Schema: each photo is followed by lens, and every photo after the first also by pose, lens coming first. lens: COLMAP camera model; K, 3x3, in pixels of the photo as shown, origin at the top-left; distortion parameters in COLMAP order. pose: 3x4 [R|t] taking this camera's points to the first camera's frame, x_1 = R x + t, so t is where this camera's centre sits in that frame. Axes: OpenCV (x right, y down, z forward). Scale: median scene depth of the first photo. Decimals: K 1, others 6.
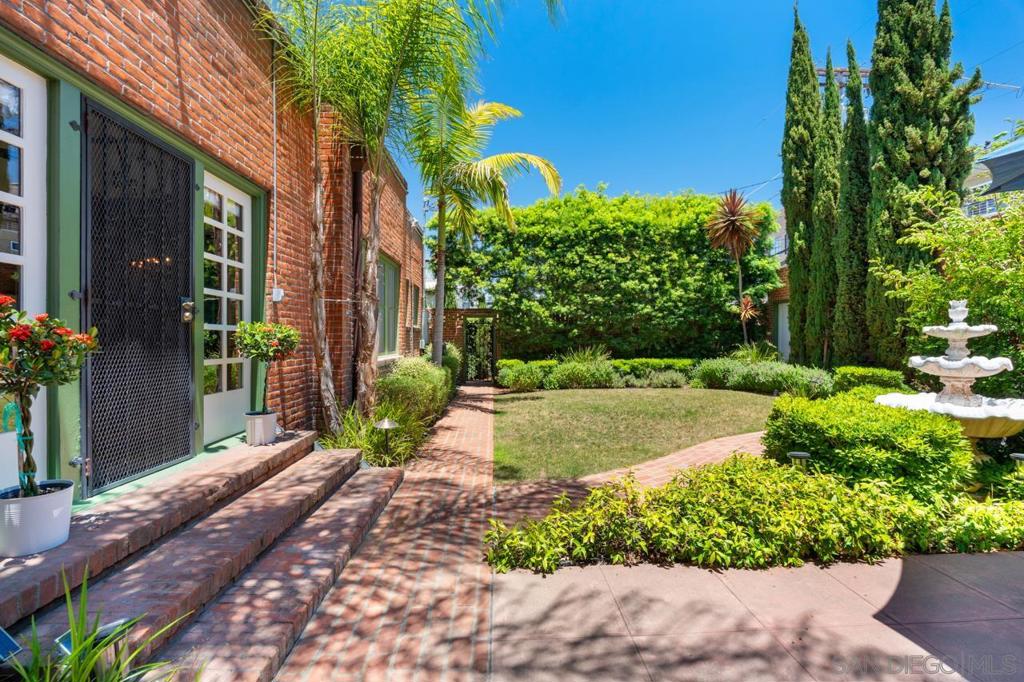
lens RADIAL K [[468.2, 0, 512.0], [0, 468.2, 341.0], [0, 0, 1]] dist [0.000027, -0.000437]
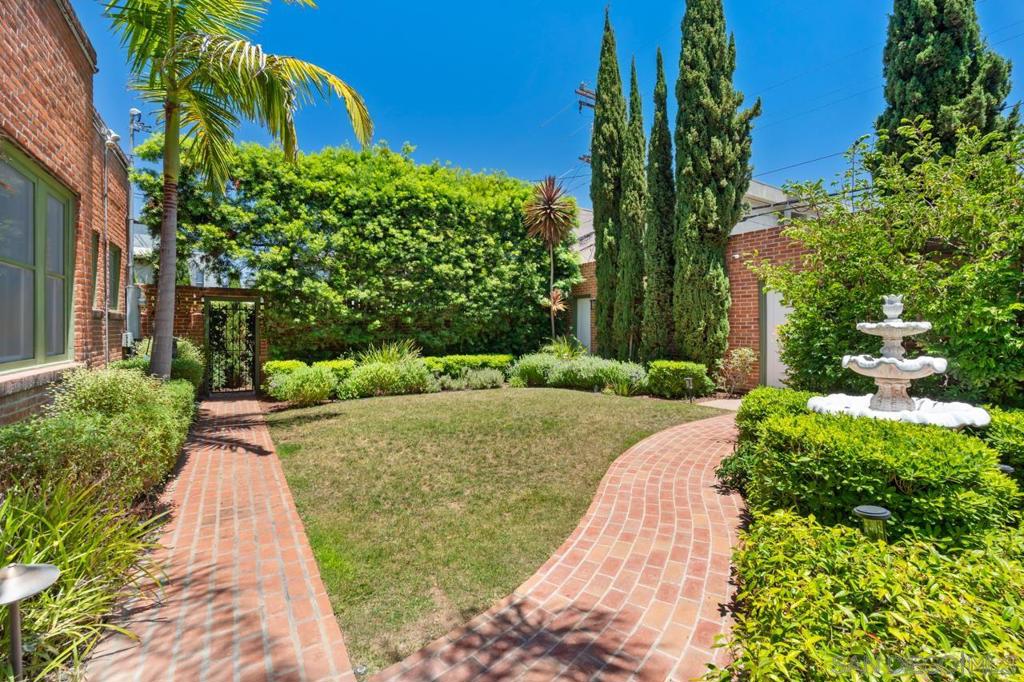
lens RADIAL K [[450.9, 0, 512.7], [0, 450.9, 334.8], [0, 0, 1]] dist [-0.010556, 0.006027]
pose [[0.864551, 0.001415, 0.502543, -0.050269], [-0.003108, 0.999992, 0.002531, -0.003126], [-0.502535, -0.003750, 0.864549, 0.232977]]
